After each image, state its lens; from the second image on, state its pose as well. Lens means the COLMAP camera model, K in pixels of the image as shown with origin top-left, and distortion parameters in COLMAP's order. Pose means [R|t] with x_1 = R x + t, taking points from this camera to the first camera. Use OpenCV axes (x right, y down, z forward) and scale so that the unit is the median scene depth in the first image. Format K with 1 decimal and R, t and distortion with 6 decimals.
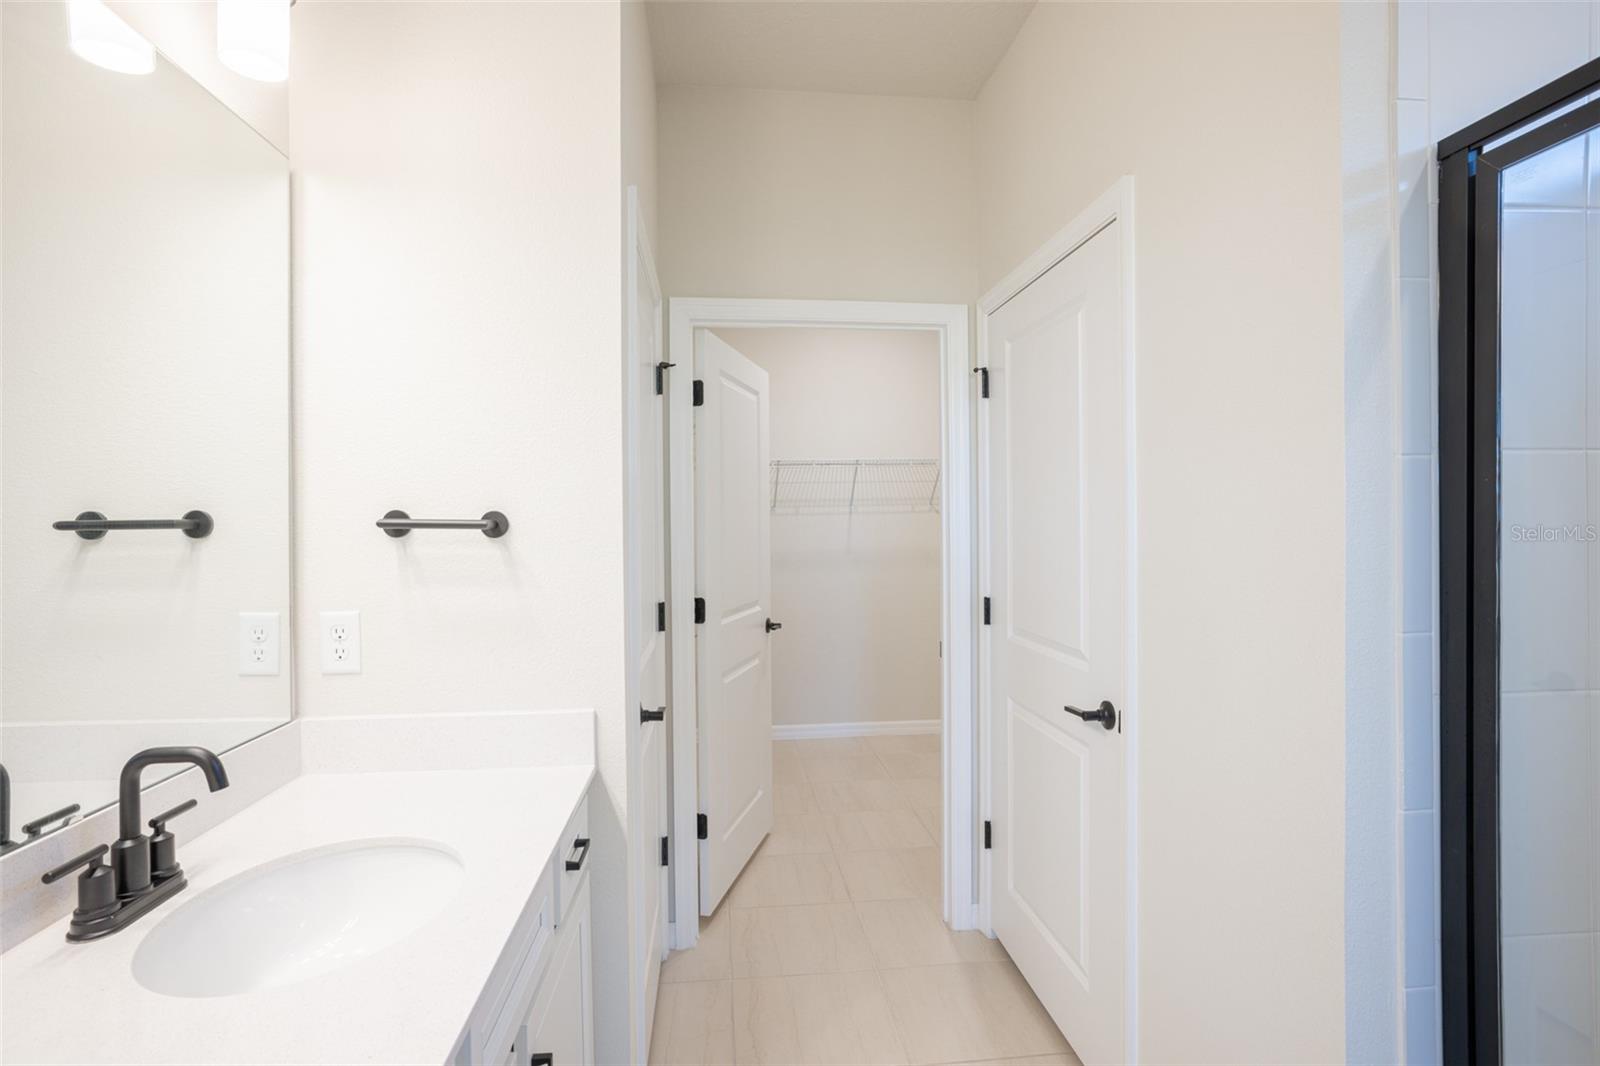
lens RADIAL K [[805.6, 0, 799.6], [0, 805.6, 531.0], [0, 0, 1]] dist [0.002917, -0.000682]
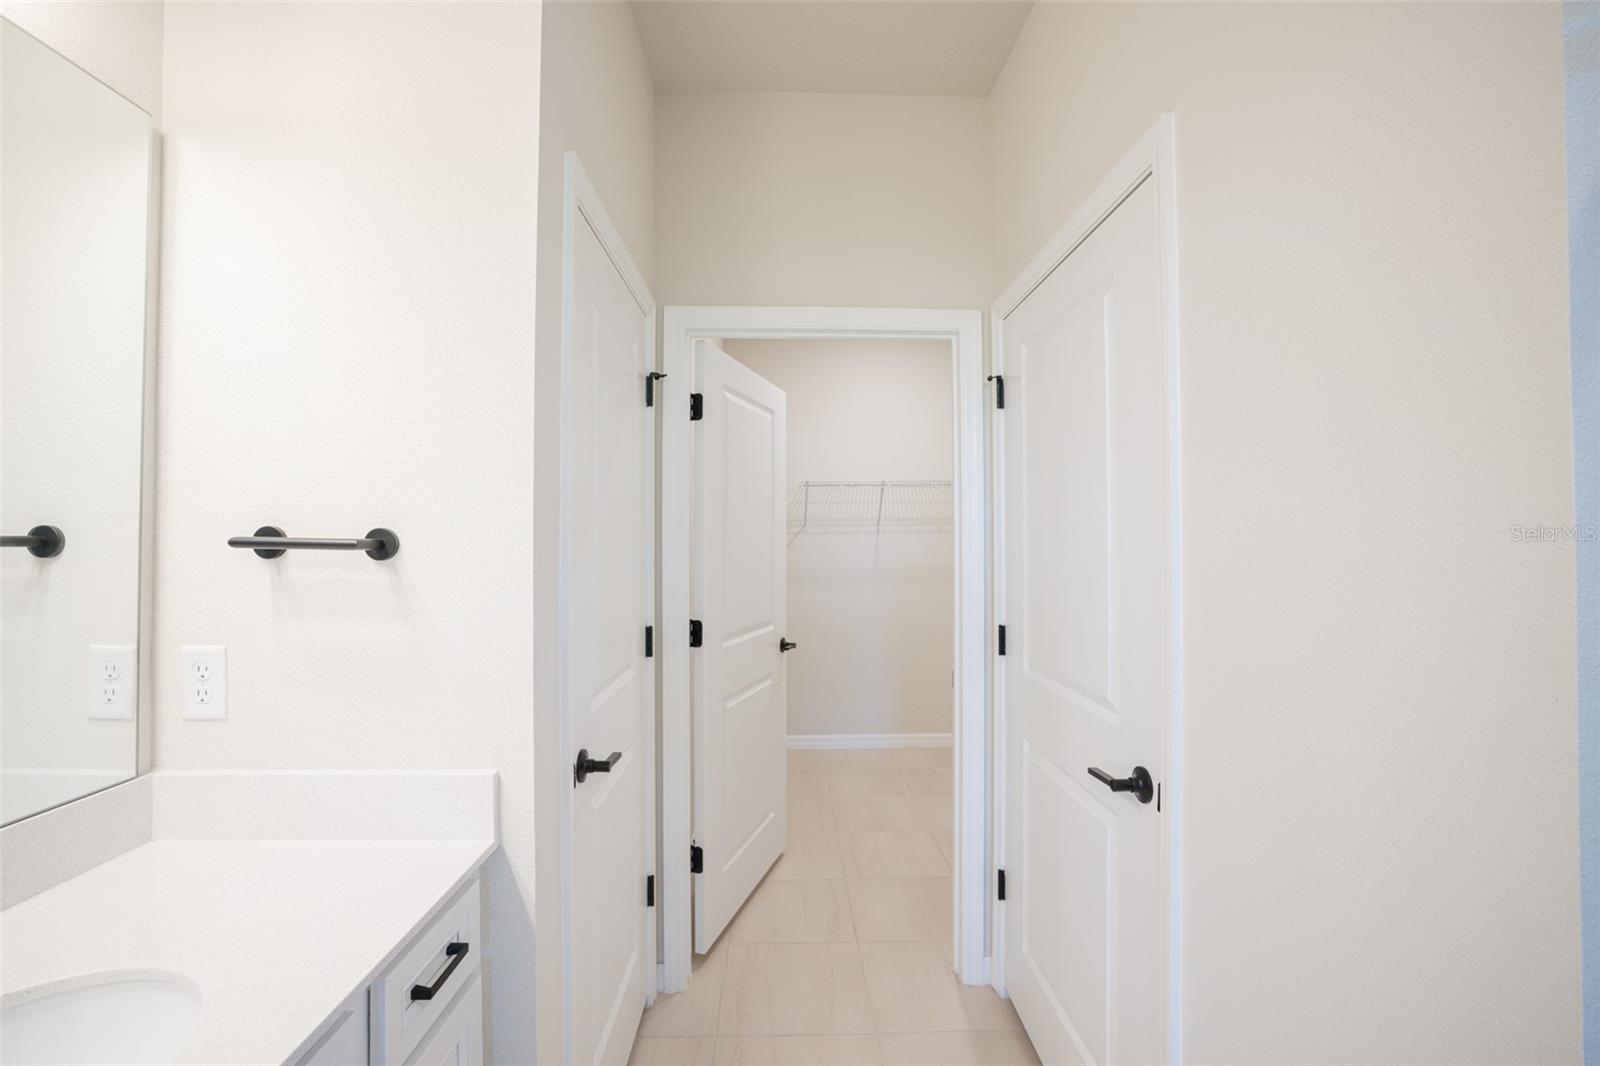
lens RADIAL K [[690.6, 0, 801.6], [0, 690.6, 533.1], [0, 0, 1]] dist [-0.015809, 0.001470]
pose [[0.997040, 0.006462, -0.076617, 0.066535], [-0.008003, 0.999771, -0.019827, -0.005455], [0.076471, 0.020382, 0.996863, 0.203421]]
